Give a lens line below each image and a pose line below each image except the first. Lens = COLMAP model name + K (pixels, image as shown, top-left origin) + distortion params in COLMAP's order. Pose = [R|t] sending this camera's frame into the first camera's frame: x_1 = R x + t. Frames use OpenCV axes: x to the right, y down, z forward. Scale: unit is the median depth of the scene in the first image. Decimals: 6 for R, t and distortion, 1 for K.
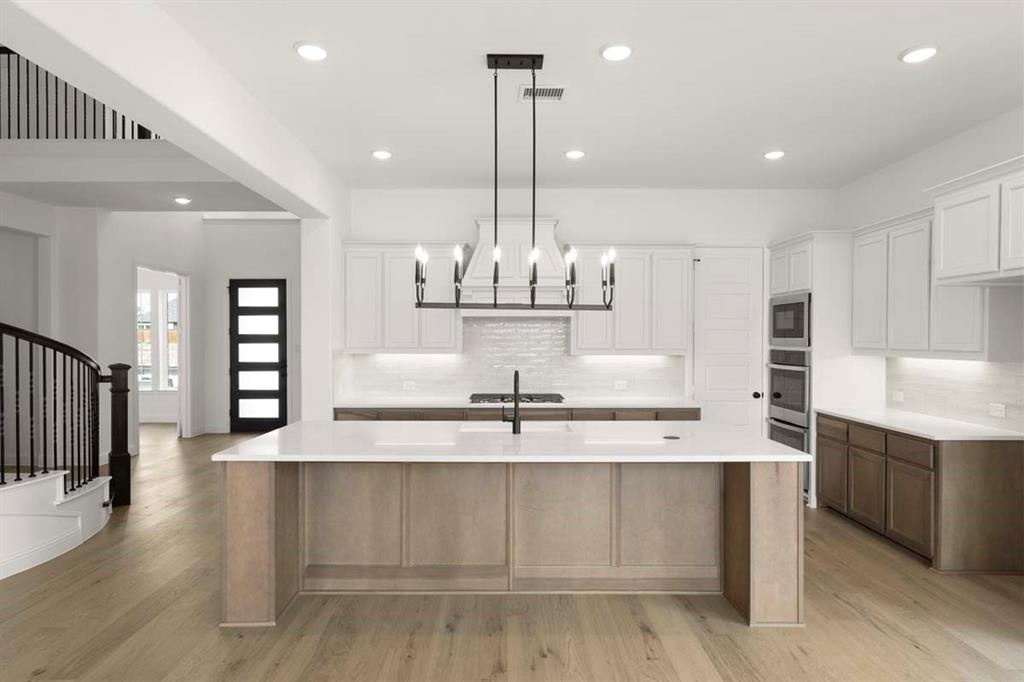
lens RADIAL K [[581.4, 0, 503.7], [0, 581.4, 347.4], [0, 0, 1]] dist [-0.007415, 0.000322]
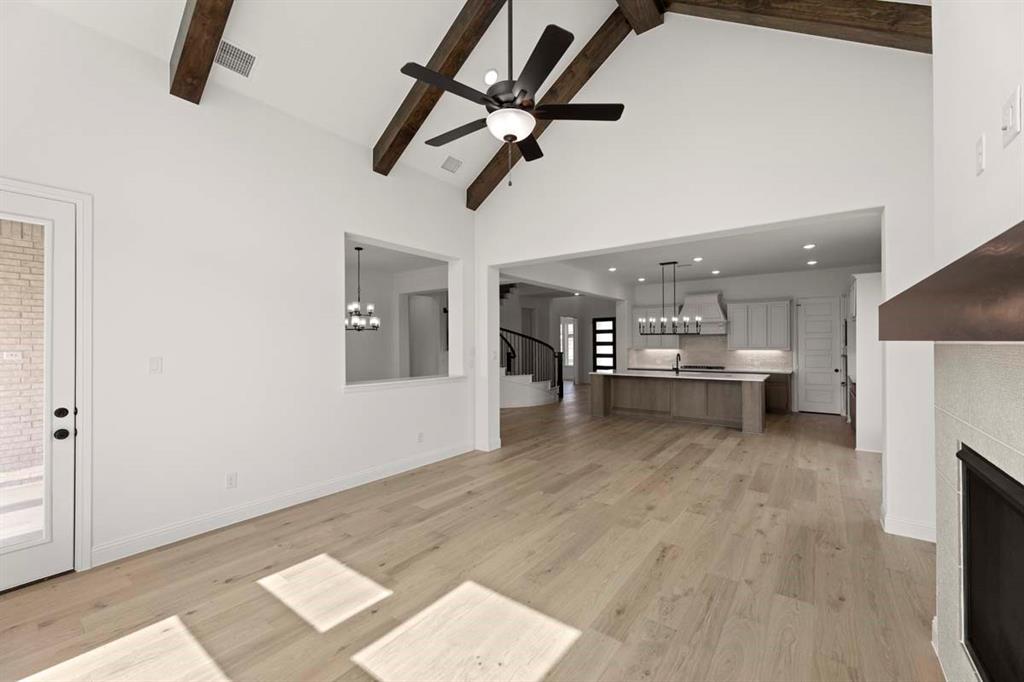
lens RADIAL K [[416.4, 0, 510.1], [0, 416.4, 342.5], [0, 0, 1]] dist [0.002761, 0.000081]
pose [[0.804067, -0.008038, -0.594484, 0.256551], [-0.002443, 0.999855, -0.016824, 0.008874], [0.594533, 0.014981, 0.803932, -0.545160]]
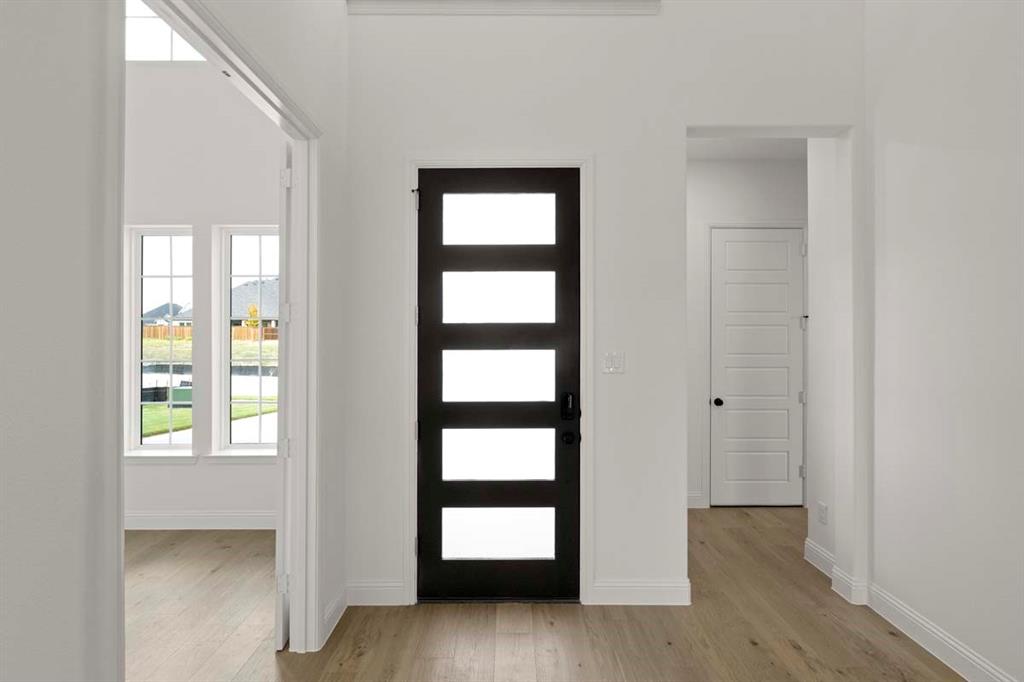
lens RADIAL K [[520.8, 0, 513.6], [0, 520.8, 330.2], [0, 0, 1]] dist [-0.003597, 0.000053]
pose [[0.999966, -0.001092, 0.008151, -0.416710], [0.001299, 0.999675, -0.025467, -0.010539], [-0.008120, 0.025477, 0.999642, 0.682994]]
